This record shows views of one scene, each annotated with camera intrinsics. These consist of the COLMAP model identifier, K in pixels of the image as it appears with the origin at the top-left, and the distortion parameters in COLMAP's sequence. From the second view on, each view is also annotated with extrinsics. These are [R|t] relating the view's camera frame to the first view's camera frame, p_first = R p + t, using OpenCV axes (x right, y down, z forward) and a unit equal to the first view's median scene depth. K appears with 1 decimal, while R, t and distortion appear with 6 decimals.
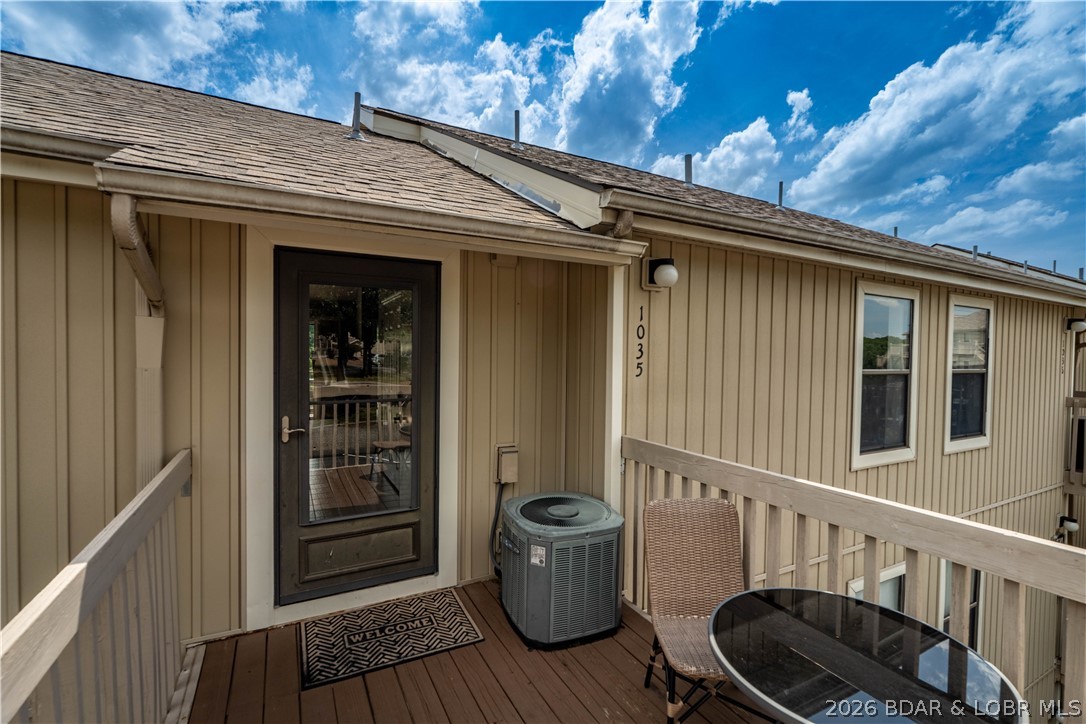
lens RADIAL K [[480.1, 0, 548.5], [0, 480.1, 360.3], [0, 0, 1]] dist [-0.019933, -0.000594]
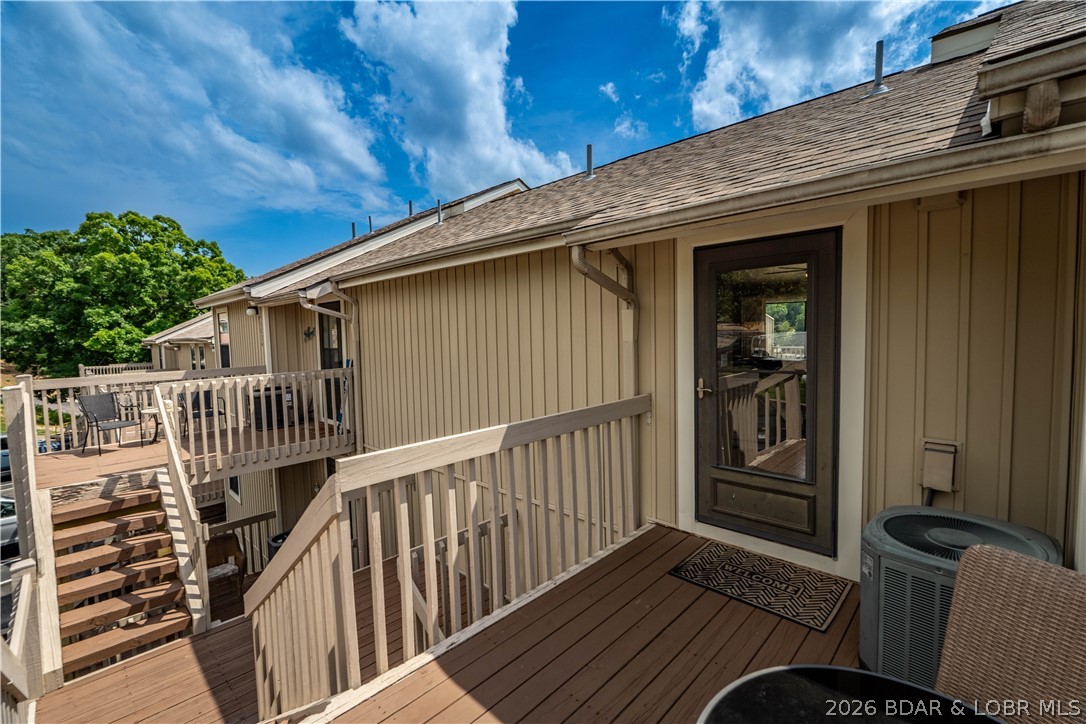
lens RADIAL K [[480.1, 0, 552.3], [0, 480.1, 360.6], [0, 0, 1]] dist [-0.019933, -0.000594]
pose [[0.293712, 0.039108, -0.955094, 0.550880], [0.010125, 0.998979, 0.044019, 0.007356], [0.955840, -0.022599, 0.293016, 0.221495]]
